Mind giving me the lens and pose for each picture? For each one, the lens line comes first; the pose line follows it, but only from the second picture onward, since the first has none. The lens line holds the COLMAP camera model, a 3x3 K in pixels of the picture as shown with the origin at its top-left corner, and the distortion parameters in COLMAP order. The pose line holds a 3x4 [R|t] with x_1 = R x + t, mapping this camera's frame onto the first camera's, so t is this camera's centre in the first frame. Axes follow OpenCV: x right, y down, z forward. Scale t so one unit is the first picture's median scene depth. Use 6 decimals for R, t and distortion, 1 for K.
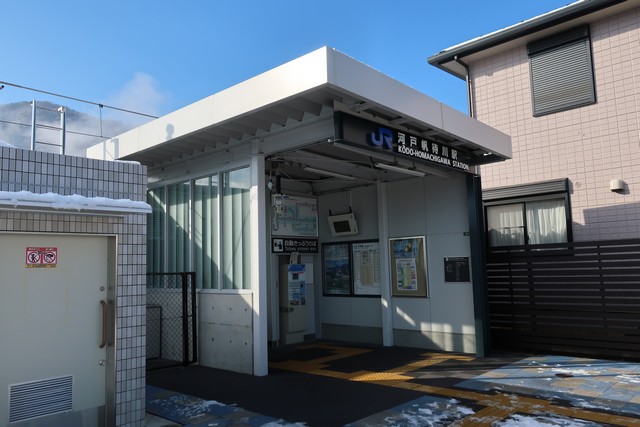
lens RADIAL K [[502.7, 0, 320.0], [0, 502.7, 213.5], [0, 0, 1]] dist [-0.007802, 0.003341]
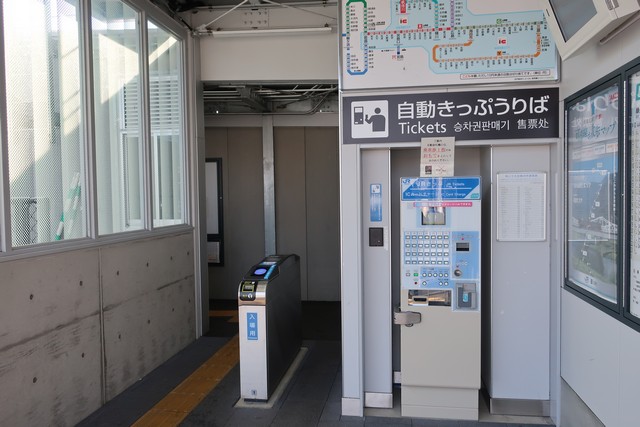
lens RADIAL K [[502.7, 0, 320.0], [0, 502.7, 213.5], [0, 0, 1]] dist [-0.007802, 0.003341]
pose [[0.560157, 0.049472, -0.826908, 0.180854], [0.088006, 0.989012, 0.118787, 0.086299], [0.823699, -0.139312, 0.549648, 0.825508]]
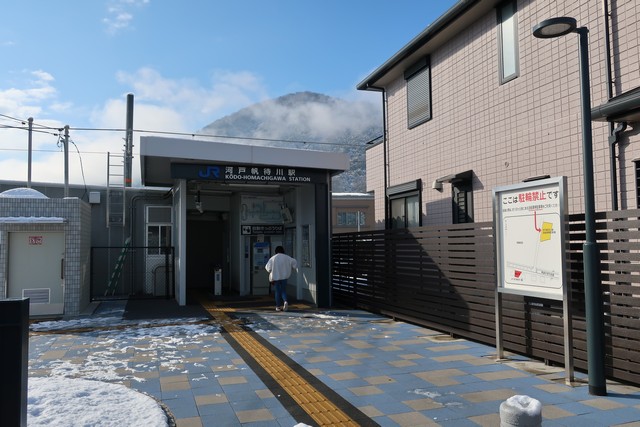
lens RADIAL K [[502.7, 0, 320.0], [0, 502.7, 213.5], [0, 0, 1]] dist [-0.007802, 0.003341]
pose [[0.885182, -0.010985, -0.465116, 0.861356], [0.036853, 0.998235, 0.046559, -0.051276], [0.463784, -0.058354, 0.884025, -0.248013]]
